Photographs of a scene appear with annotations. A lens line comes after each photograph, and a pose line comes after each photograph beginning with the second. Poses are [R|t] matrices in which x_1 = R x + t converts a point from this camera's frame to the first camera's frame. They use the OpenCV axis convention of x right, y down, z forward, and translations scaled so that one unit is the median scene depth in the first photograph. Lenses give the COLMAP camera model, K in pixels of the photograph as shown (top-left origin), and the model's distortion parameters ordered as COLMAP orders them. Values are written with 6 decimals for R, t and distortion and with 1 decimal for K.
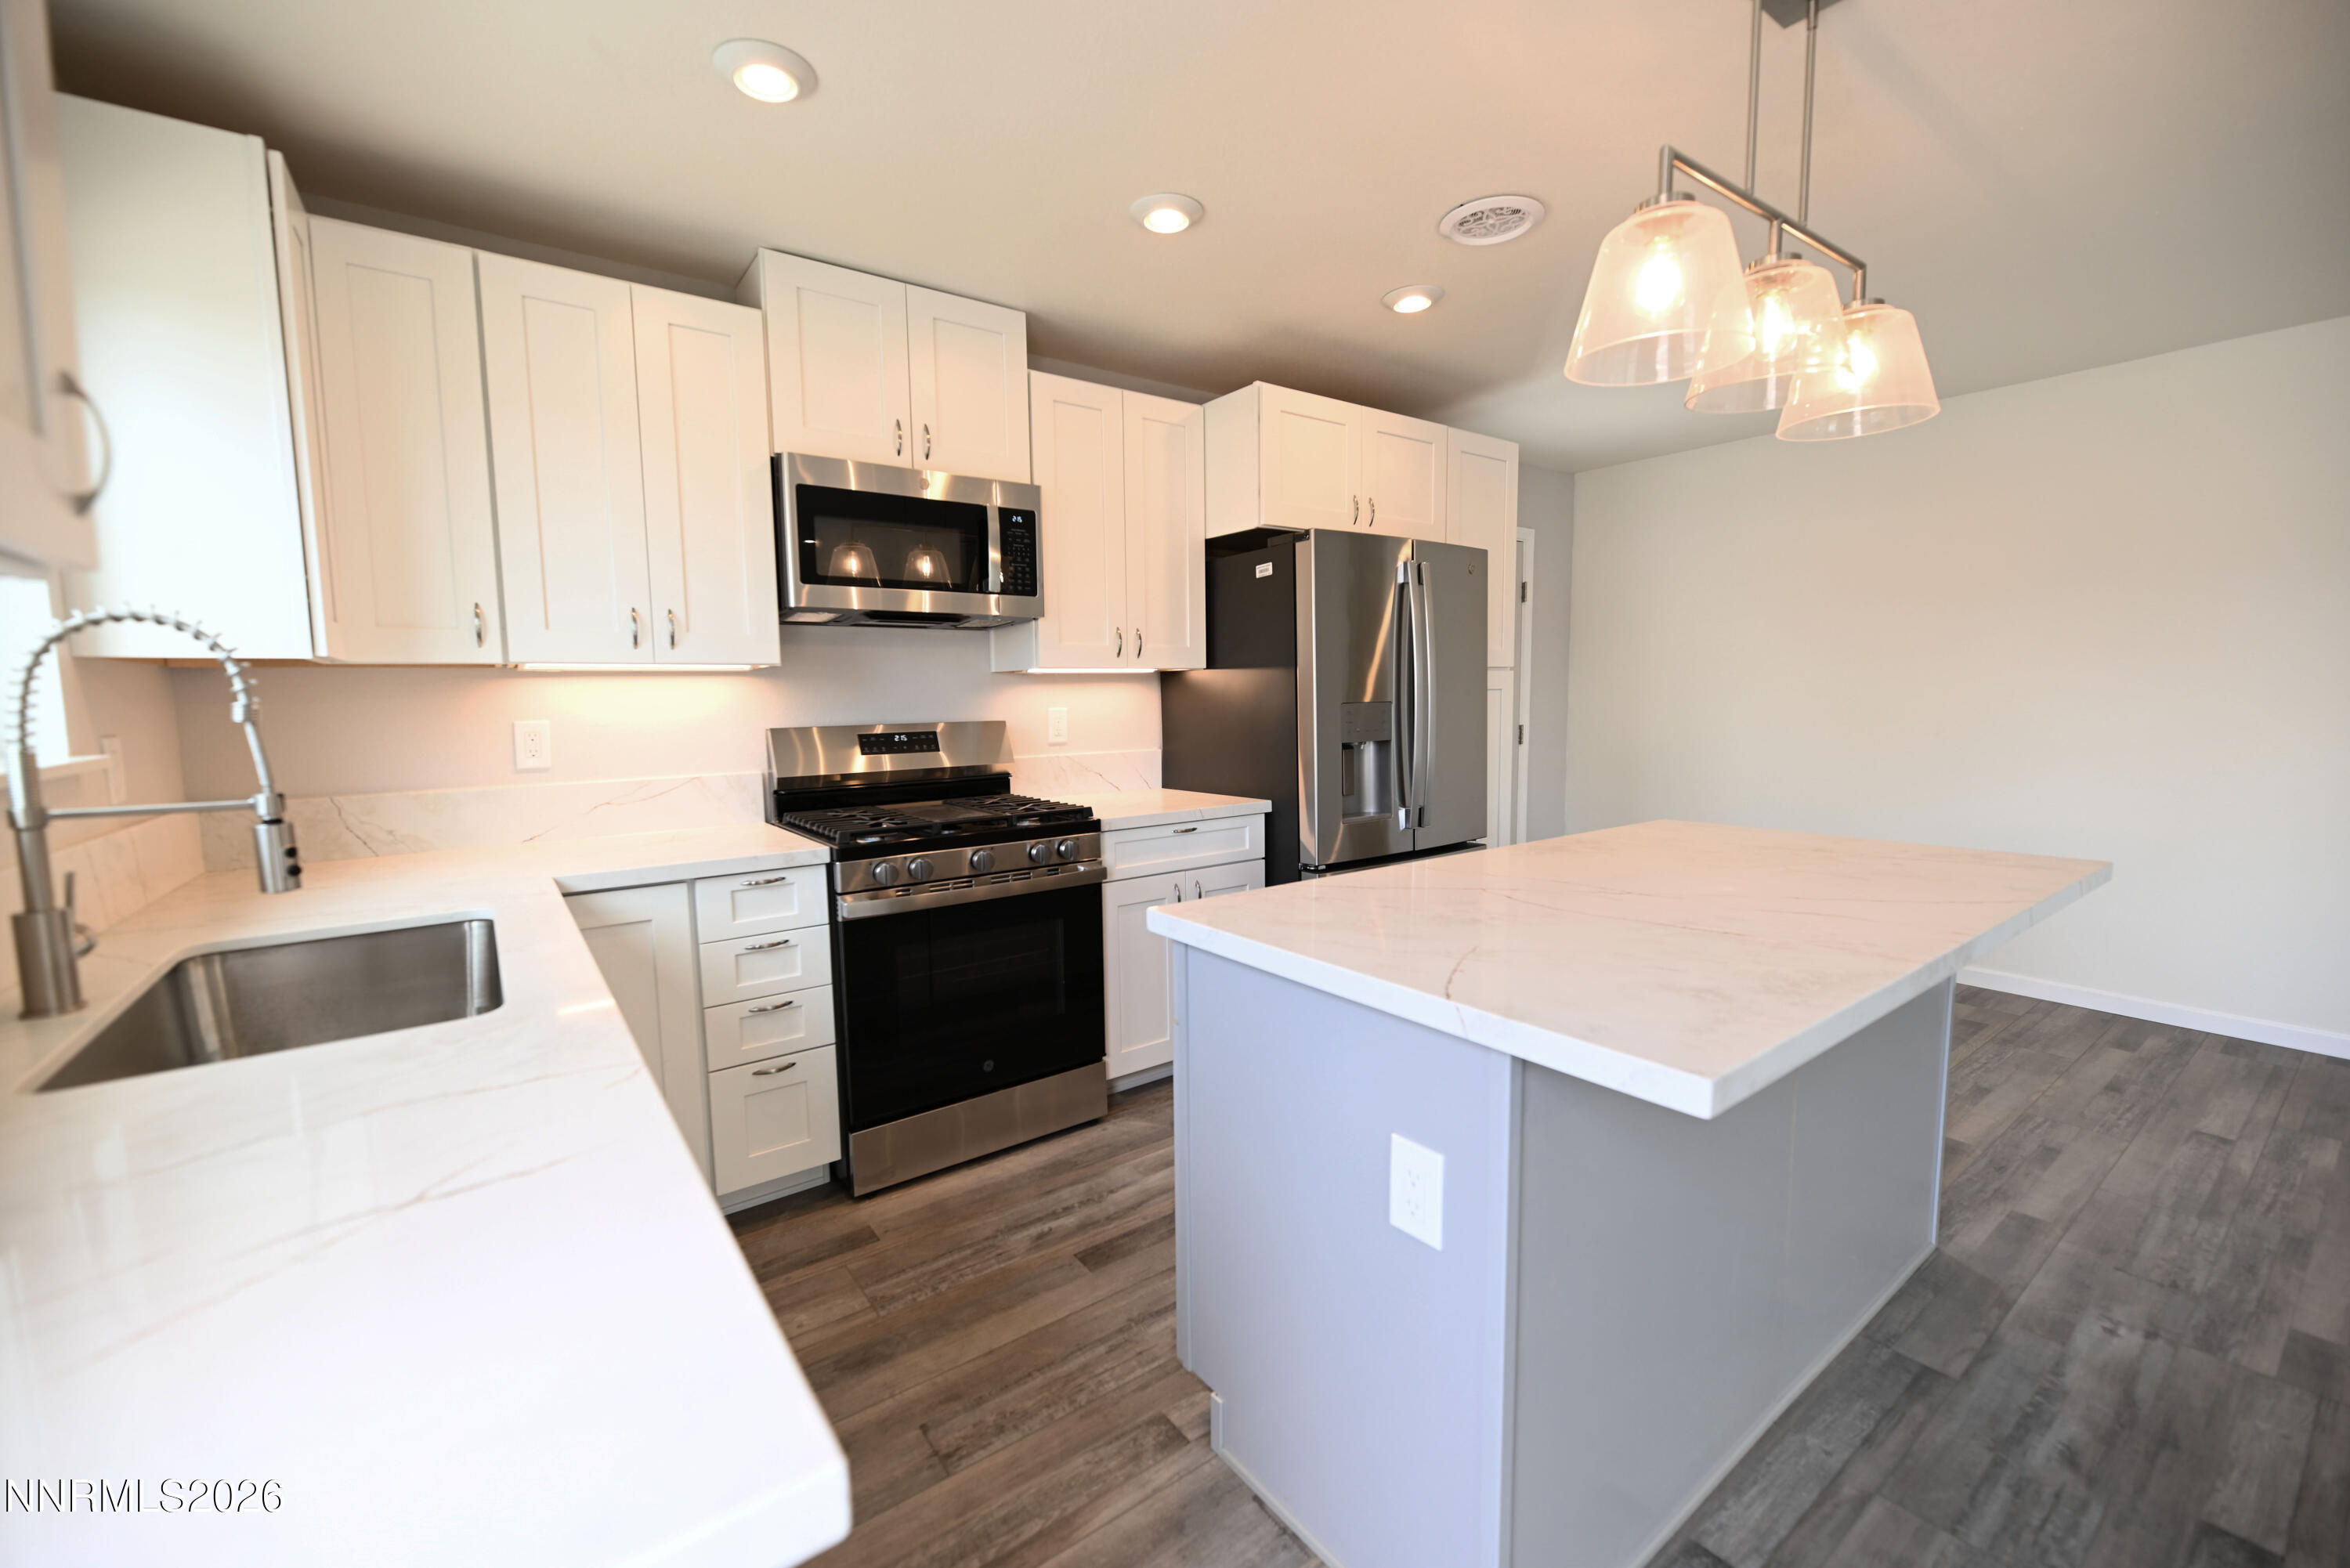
lens RADIAL K [[943.8, 0, 1175.0], [0, 943.8, 784.0], [0, 0, 1]] dist [0.000884, -0.003015]
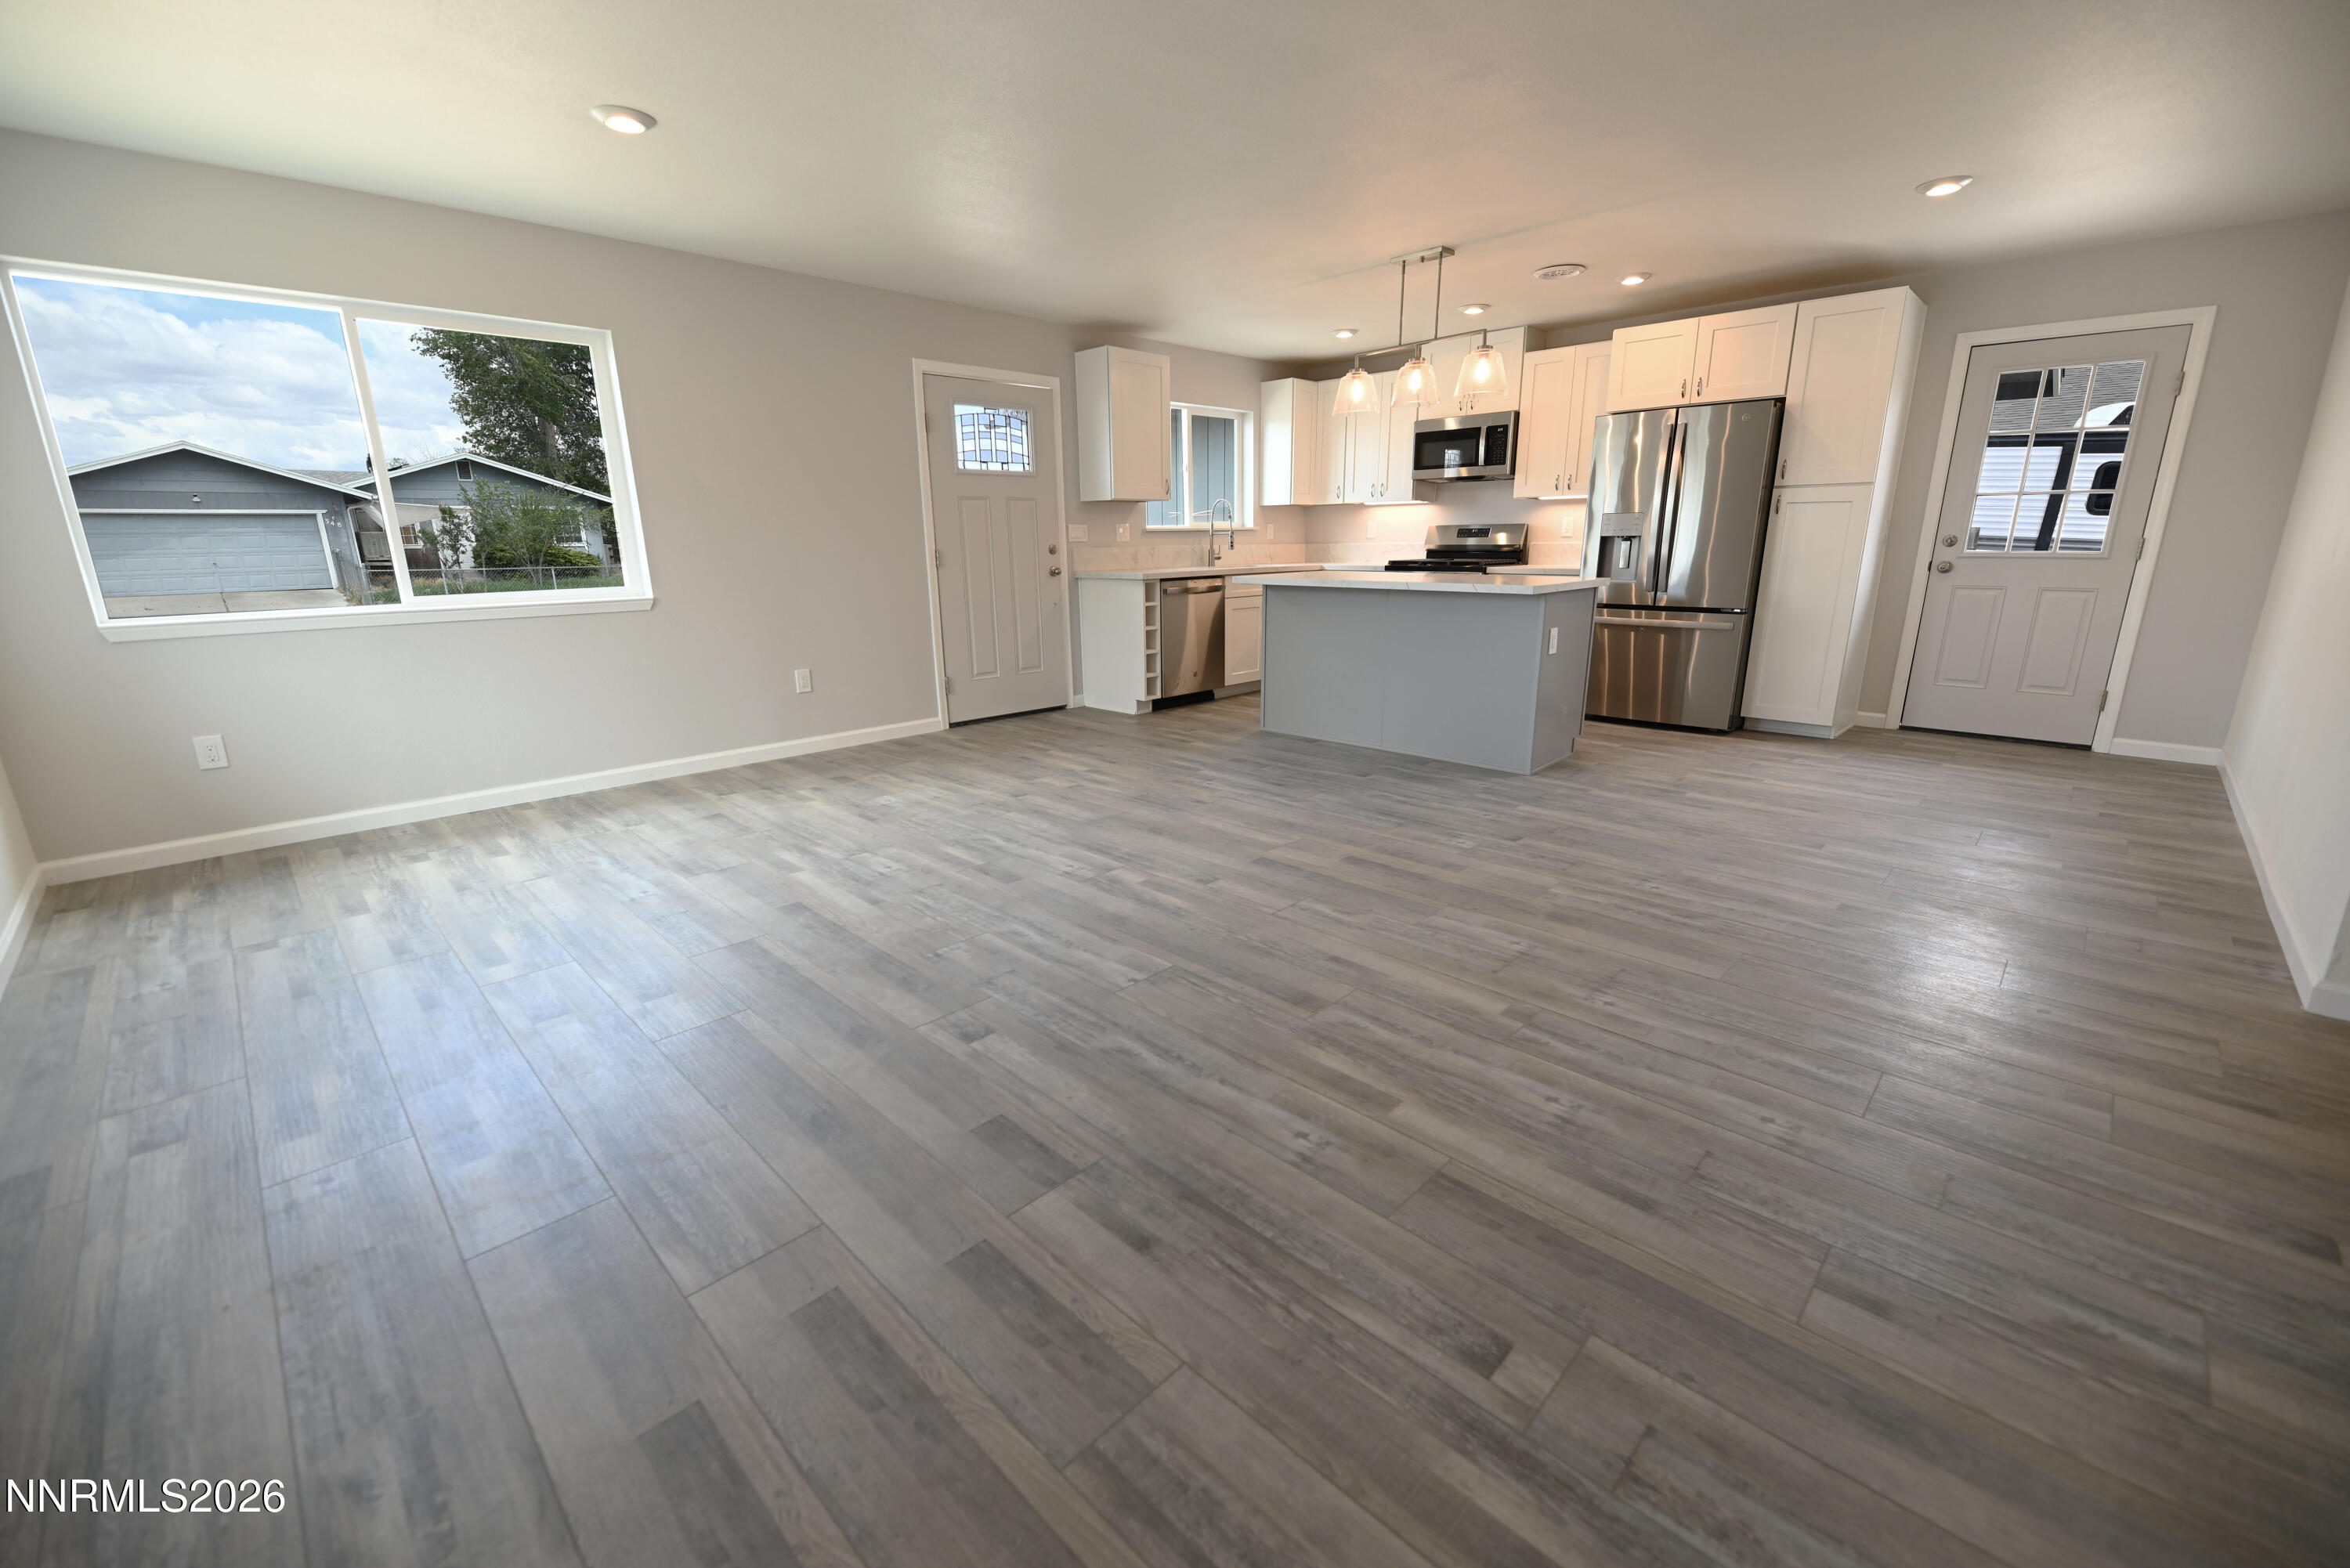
lens RADIAL K [[943.8, 0, 1175.0], [0, 943.8, 784.0], [0, 0, 1]] dist [0.000884, -0.003015]
pose [[0.165054, 0.262726, -0.950648, 2.164689], [-0.085950, 0.964033, 0.251503, 0.034734], [0.982532, 0.040197, 0.181699, -0.137957]]
